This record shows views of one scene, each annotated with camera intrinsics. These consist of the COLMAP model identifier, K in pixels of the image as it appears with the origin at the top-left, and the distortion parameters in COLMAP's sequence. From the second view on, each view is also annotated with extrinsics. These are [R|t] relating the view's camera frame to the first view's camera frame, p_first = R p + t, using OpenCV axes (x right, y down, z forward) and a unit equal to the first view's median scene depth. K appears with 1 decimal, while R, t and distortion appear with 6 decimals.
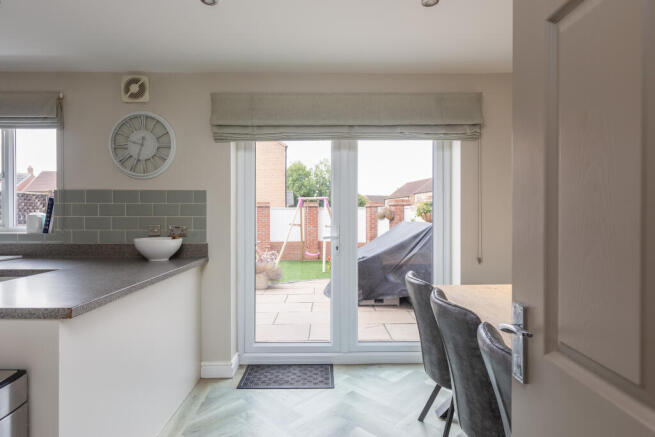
lens RADIAL K [[364.7, 0, 327.5], [0, 364.7, 215.1], [0, 0, 1]] dist [0.001780, 0.000589]
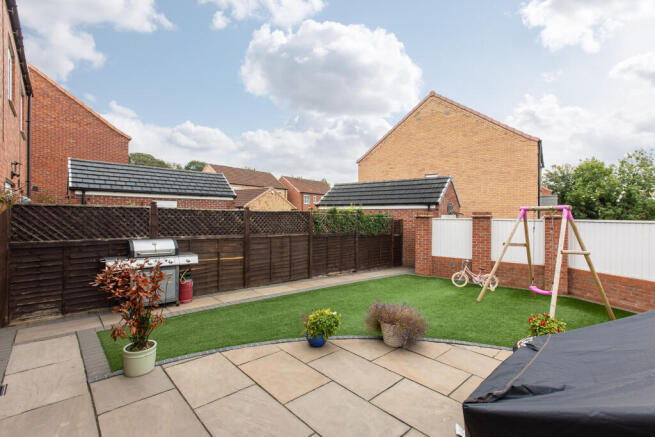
lens RADIAL K [[298.4, 0, 330.6], [0, 298.4, 217.8], [0, 0, 1]] dist [-0.001433, 0.005249]
pose [[0.680585, 0.009820, -0.732603, 0.252856], [-0.008709, 0.999948, 0.005314, -0.068553], [0.732617, 0.002764, 0.680635, 0.855361]]
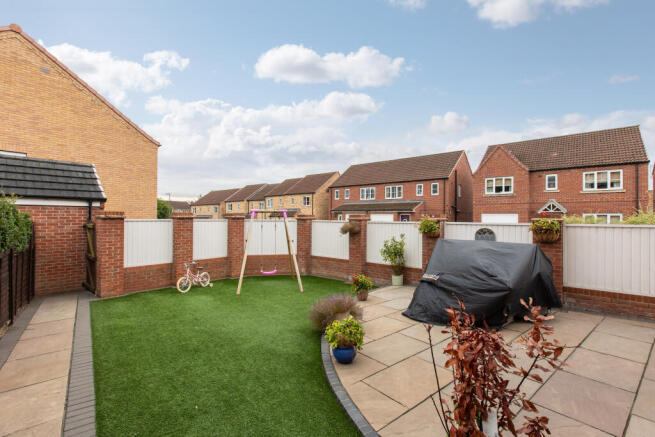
lens RADIAL K [[298.4, 0, 328.7], [0, 298.4, 216.2], [0, 0, 1]] dist [-0.001433, 0.005249]
pose [[0.775170, 0.005999, 0.631724, -0.643782], [-0.001773, 0.999972, -0.007321, -0.069215], [-0.631750, 0.004555, 0.775159, 0.838801]]
